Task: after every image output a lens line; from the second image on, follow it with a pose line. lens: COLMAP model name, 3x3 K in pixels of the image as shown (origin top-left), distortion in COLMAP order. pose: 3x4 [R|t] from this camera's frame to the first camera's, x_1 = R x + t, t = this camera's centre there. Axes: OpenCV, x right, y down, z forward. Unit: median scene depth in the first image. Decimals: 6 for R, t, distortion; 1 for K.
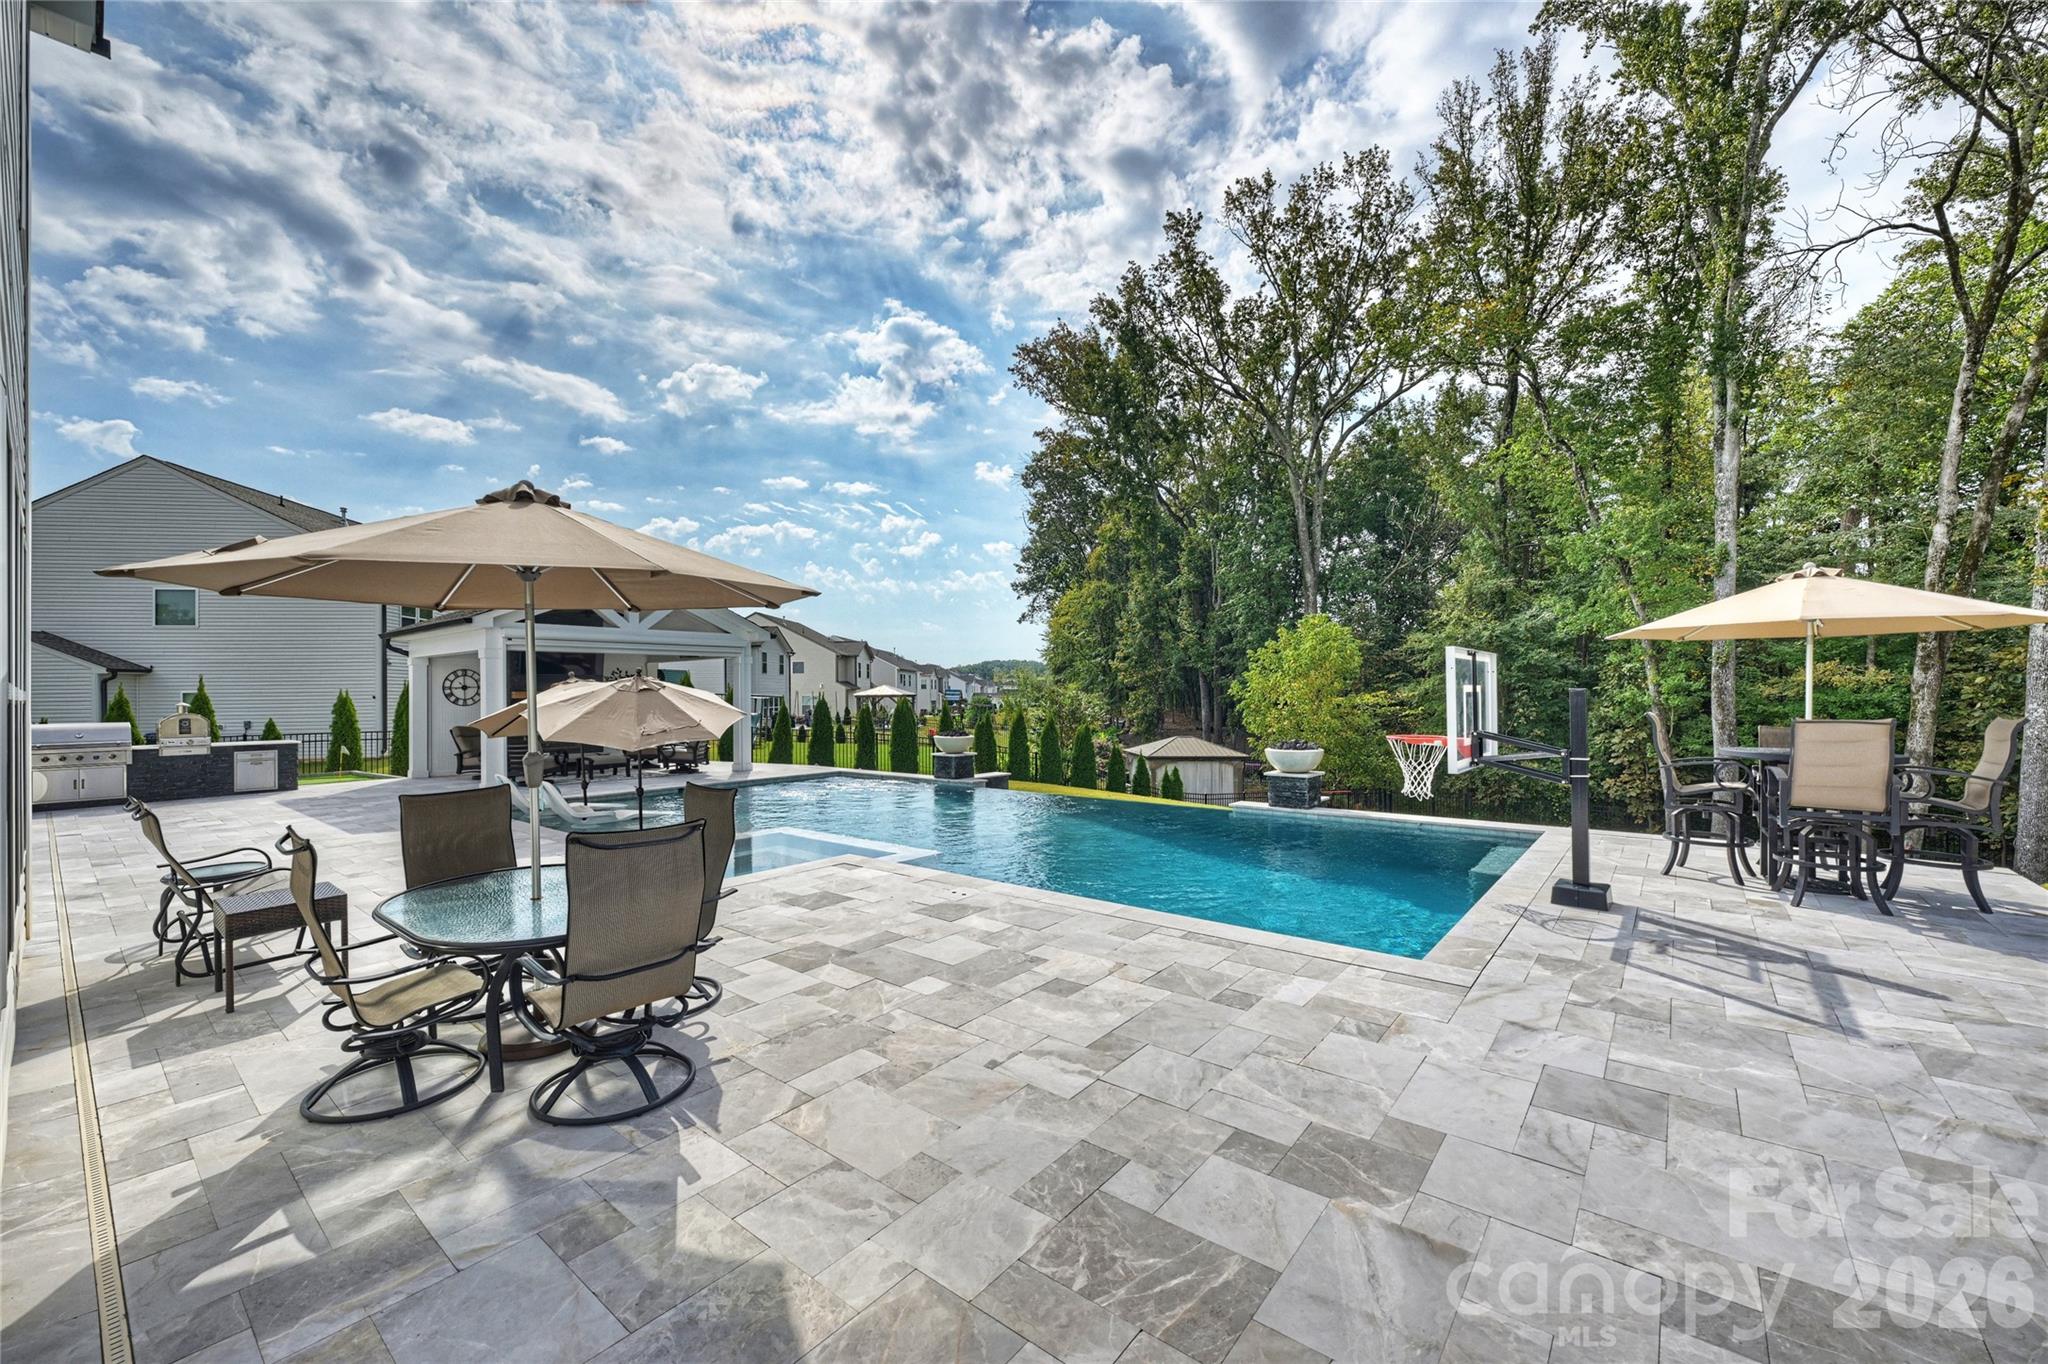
lens RADIAL K [[815.9, 0, 1024.0], [0, 815.9, 682.0], [0, 0, 1]] dist [0.000723, -0.000187]
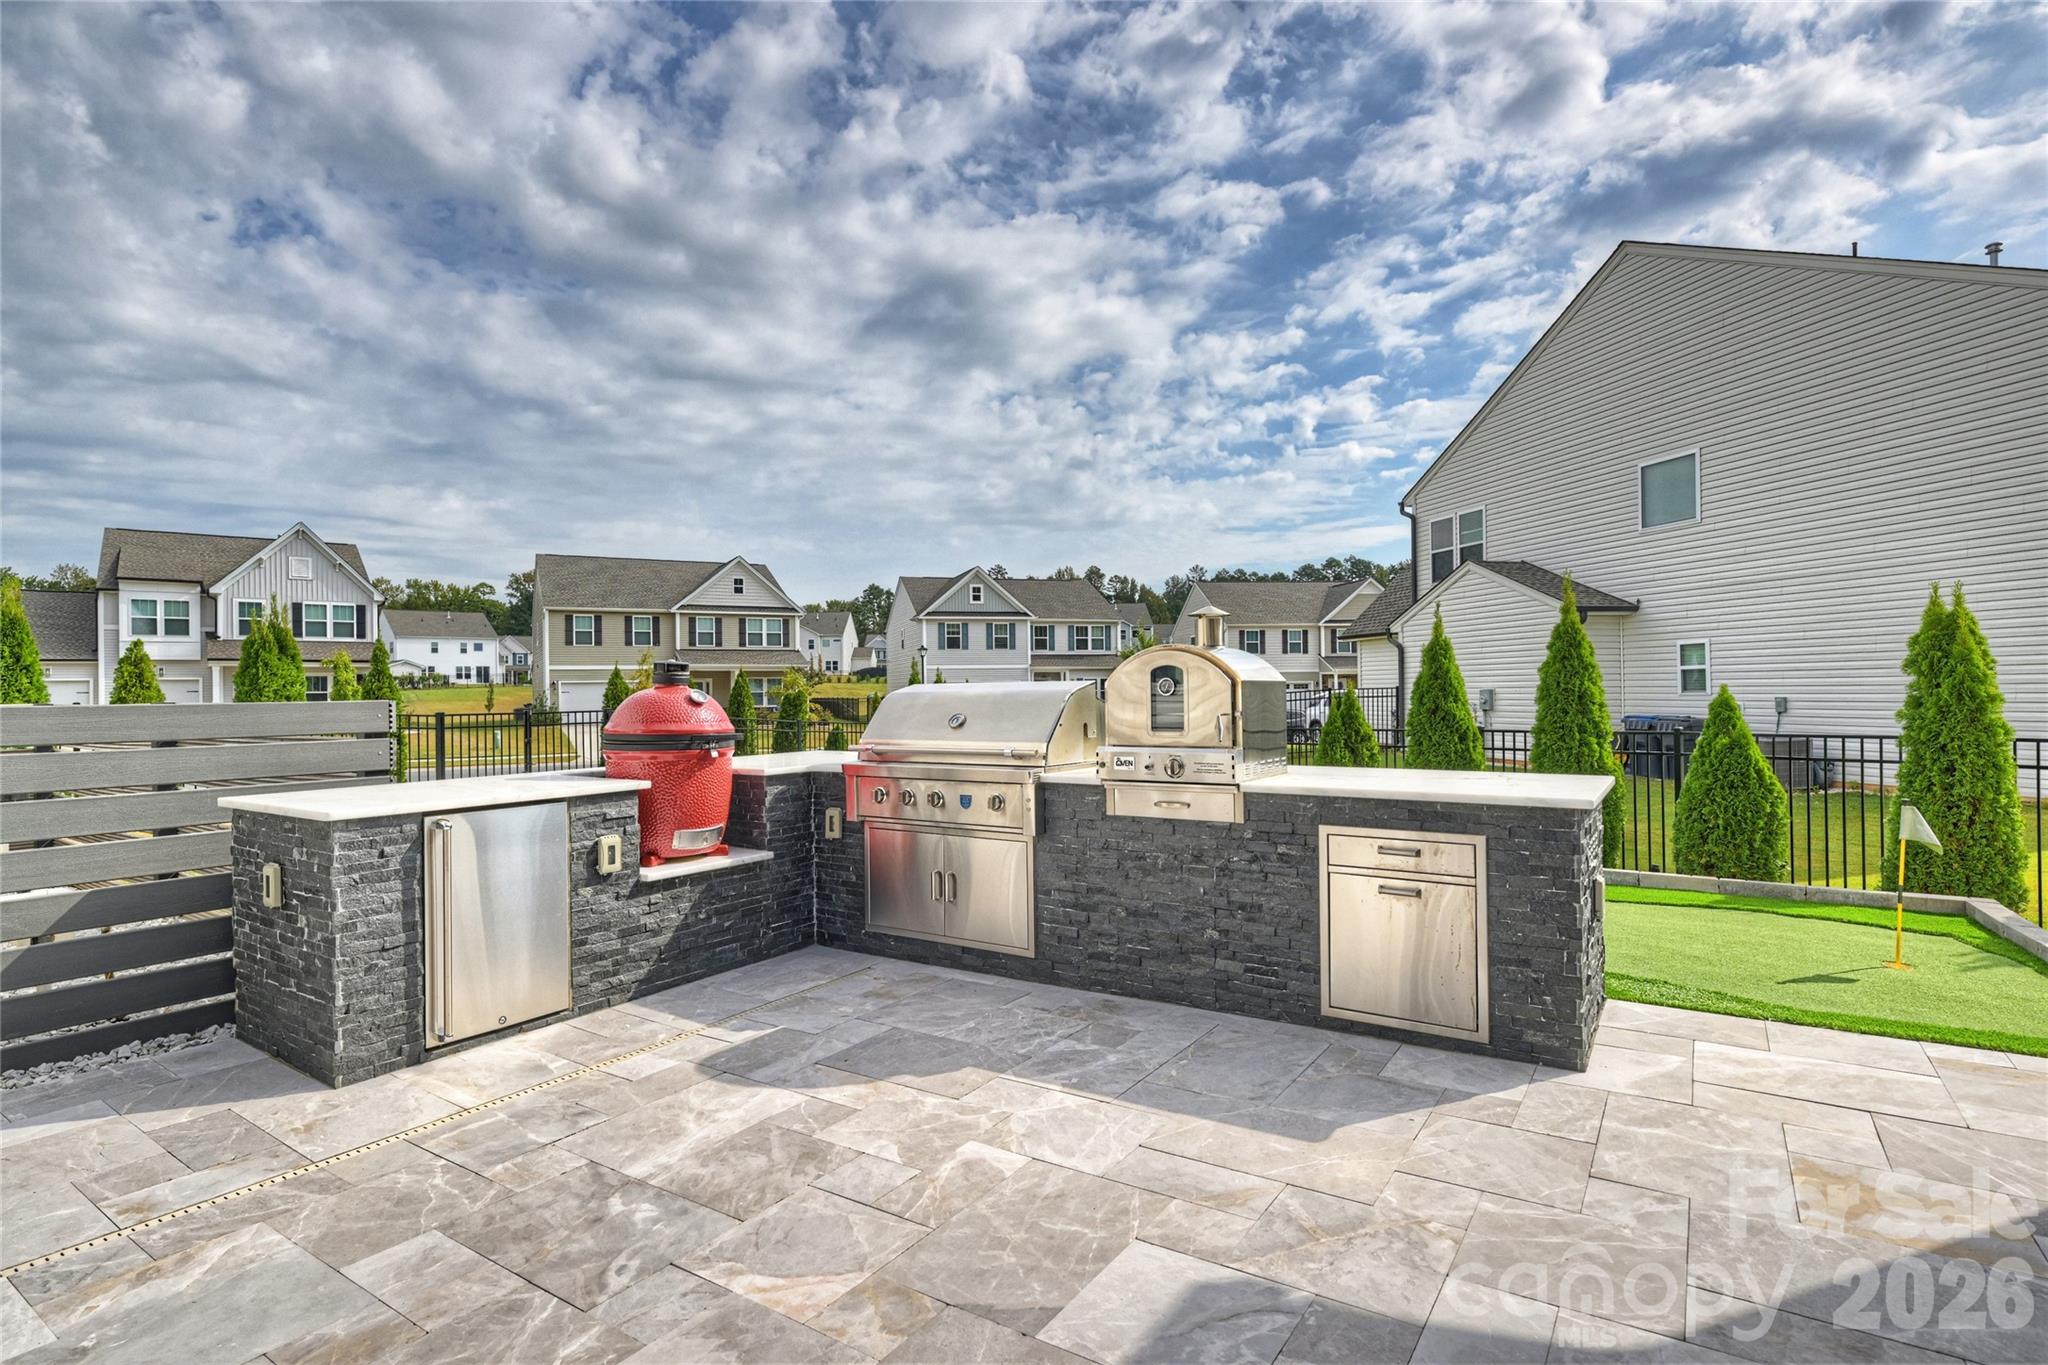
lens RADIAL K [[1003.8, 0, 1024.0], [0, 1003.8, 682.5], [0, 0, 1]] dist [0.000442, 0.000480]
pose [[0.087573, -0.000272, -0.996158, -0.417662], [0.026511, 0.999646, 0.002057, 0.027125], [0.995805, -0.026589, 0.087549, 0.526762]]
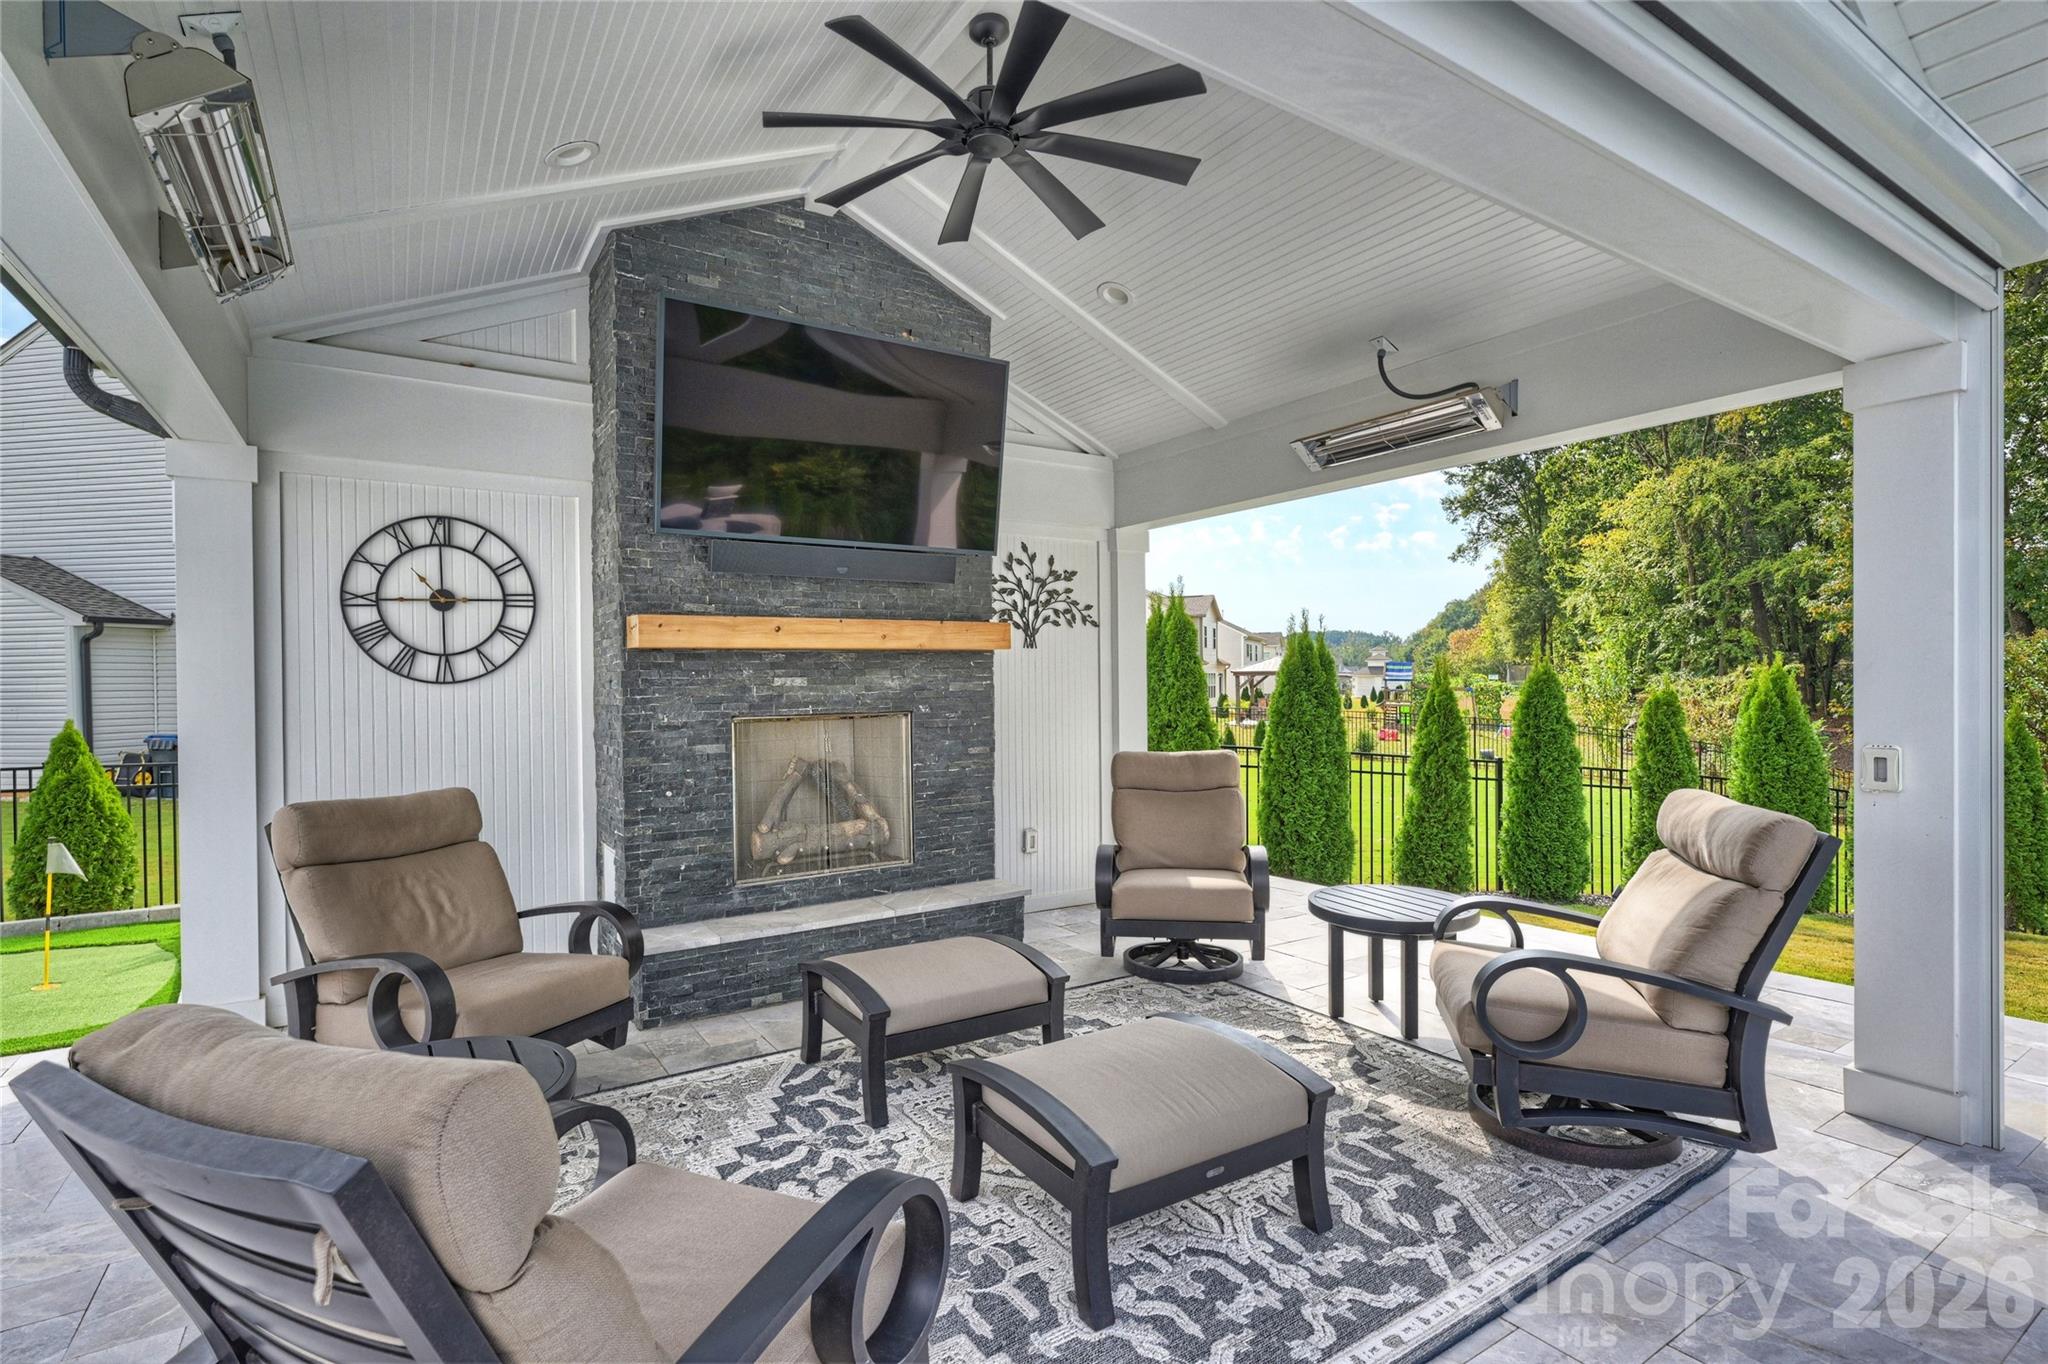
lens RADIAL K [[963.8, 0, 1024.0], [0, 963.8, 682.0], [0, 0, 1]] dist [0.001038, 0.000237]
pose [[0.951556, 0.000158, -0.307475, -0.329988], [0.006768, 0.999747, 0.021457, 0.017567], [0.307400, -0.022499, 0.951314, 0.577624]]
